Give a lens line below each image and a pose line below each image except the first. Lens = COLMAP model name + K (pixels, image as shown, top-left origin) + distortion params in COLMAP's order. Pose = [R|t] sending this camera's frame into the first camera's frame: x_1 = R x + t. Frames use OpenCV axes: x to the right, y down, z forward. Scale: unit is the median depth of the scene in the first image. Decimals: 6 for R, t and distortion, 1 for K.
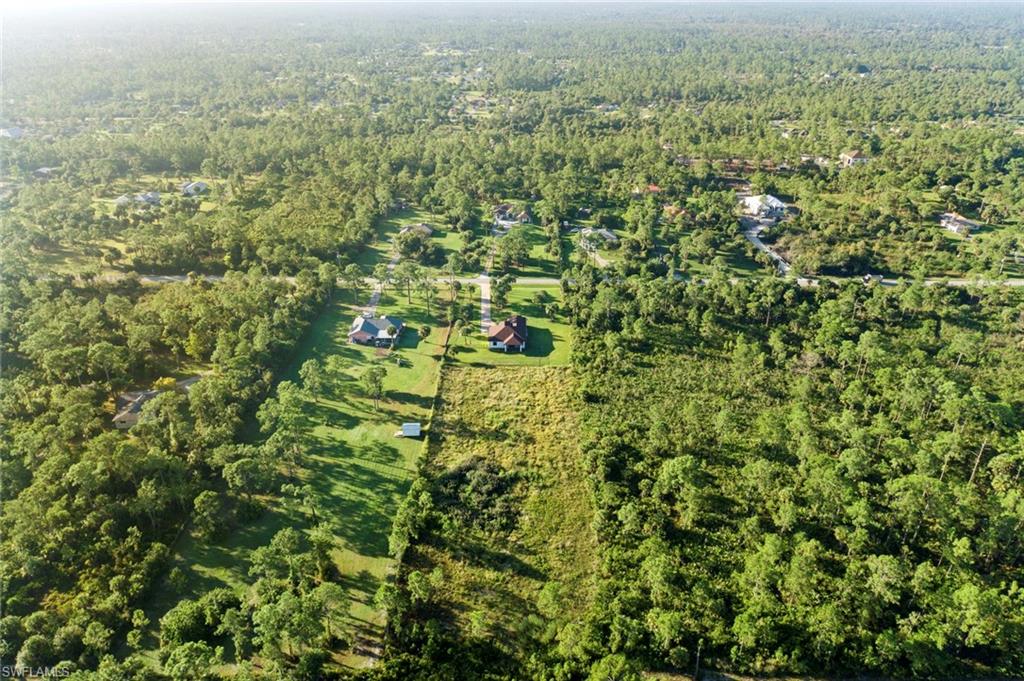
lens RADIAL K [[734.1, 0, 512.0], [0, 734.1, 340.5], [0, 0, 1]] dist [0.002315, 0.002963]
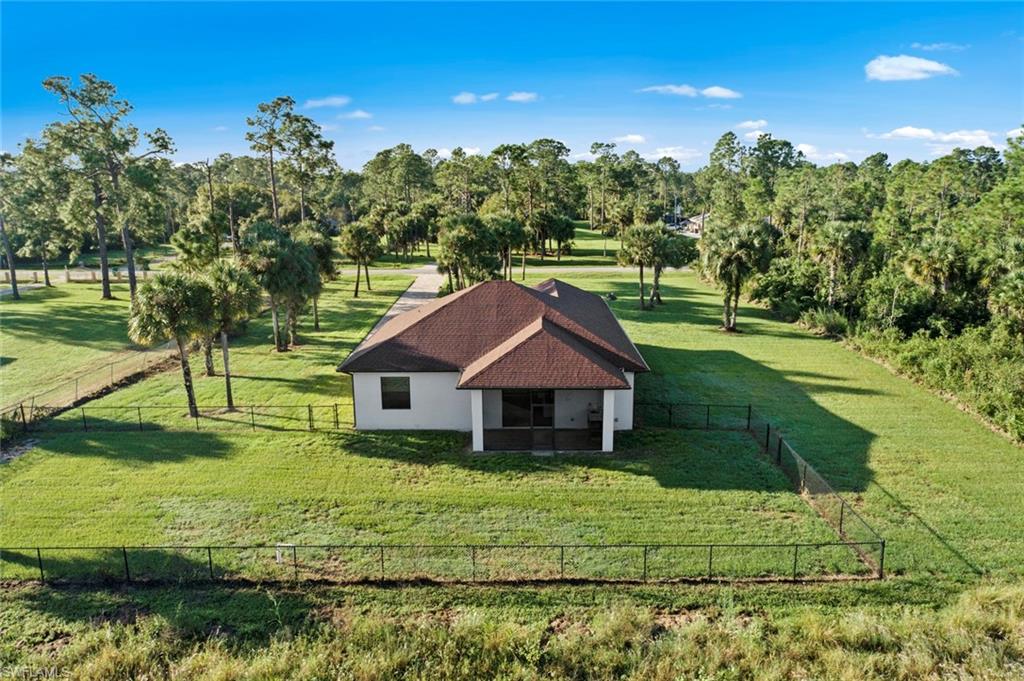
lens RADIAL K [[734.1, 0, 512.0], [0, 734.1, 340.5], [0, 0, 1]] dist [0.002315, 0.002963]
pose [[0.999952, -0.004048, -0.008954, -0.002073], [0.001662, 0.967752, -0.251900, 0.025511], [0.009685, 0.251873, 0.967712, 0.824186]]
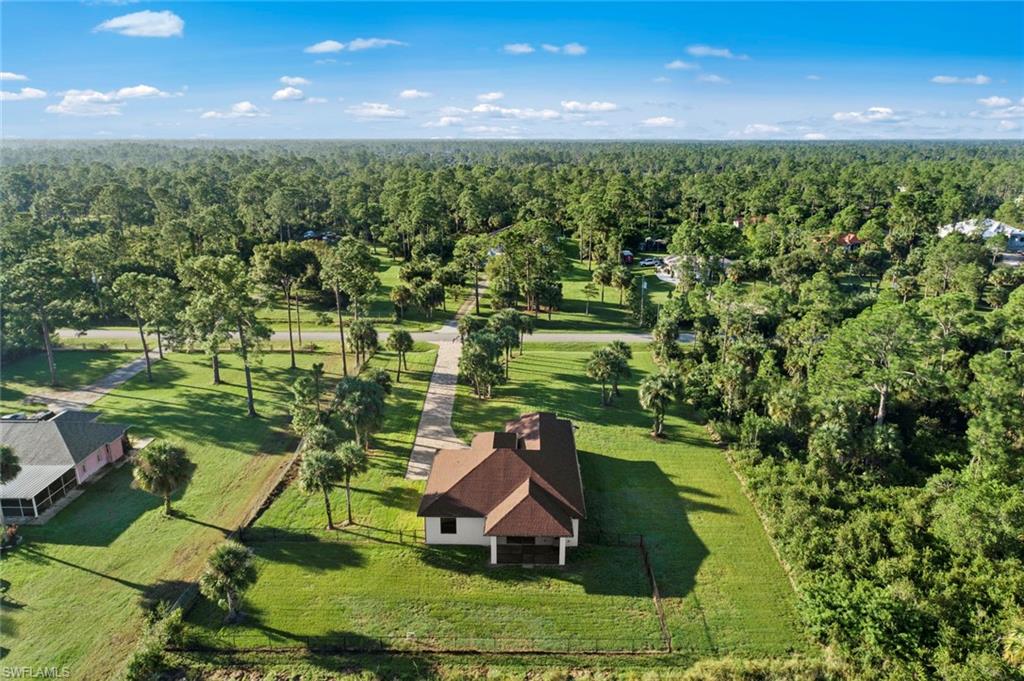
lens RADIAL K [[734.1, 0, 512.0], [0, 734.1, 340.5], [0, 0, 1]] dist [0.002315, 0.002963]
pose [[0.999946, 0.007003, -0.007640, -0.001850], [-0.008255, 0.983901, -0.178522, -0.011388], [0.006266, 0.178576, 0.983906, 0.717838]]
